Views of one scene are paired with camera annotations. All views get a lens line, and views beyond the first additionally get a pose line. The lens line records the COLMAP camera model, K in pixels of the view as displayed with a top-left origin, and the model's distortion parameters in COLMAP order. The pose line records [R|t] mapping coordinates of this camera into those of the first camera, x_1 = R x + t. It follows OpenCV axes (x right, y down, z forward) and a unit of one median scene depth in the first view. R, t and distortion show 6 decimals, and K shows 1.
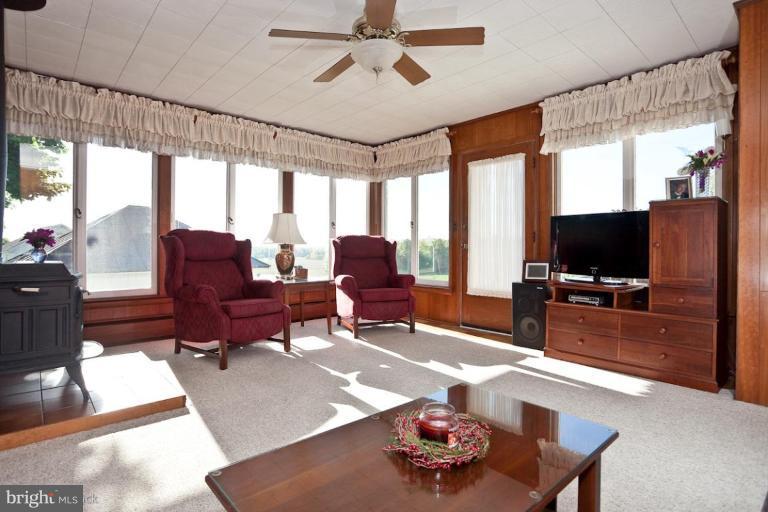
lens RADIAL K [[421.0, 0, 385.3], [0, 421.0, 255.9], [0, 0, 1]] dist [-0.032848, 0.001014]
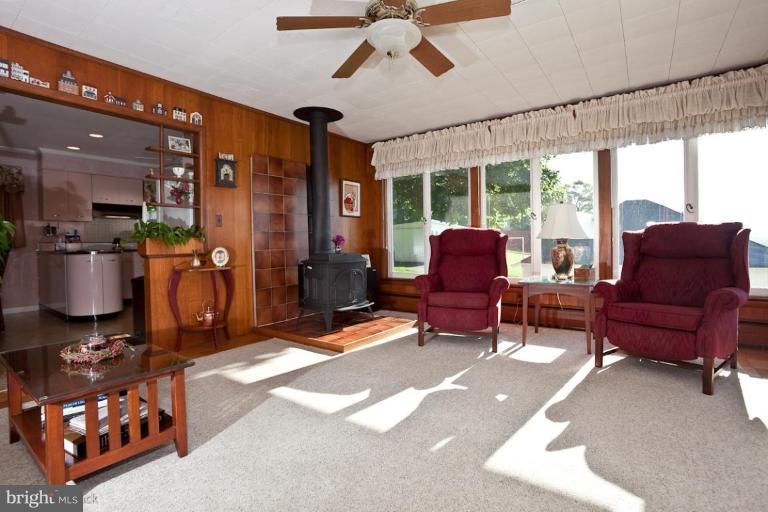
lens RADIAL K [[389.9, 0, 385.3], [0, 389.9, 247.8], [0, 0, 1]] dist [-0.035359, 0.014127]
pose [[0.177885, 0.011046, -0.983989, 0.636663], [-0.007653, 0.999922, 0.009841, -0.017533], [0.984022, 0.005780, 0.177956, 0.640992]]
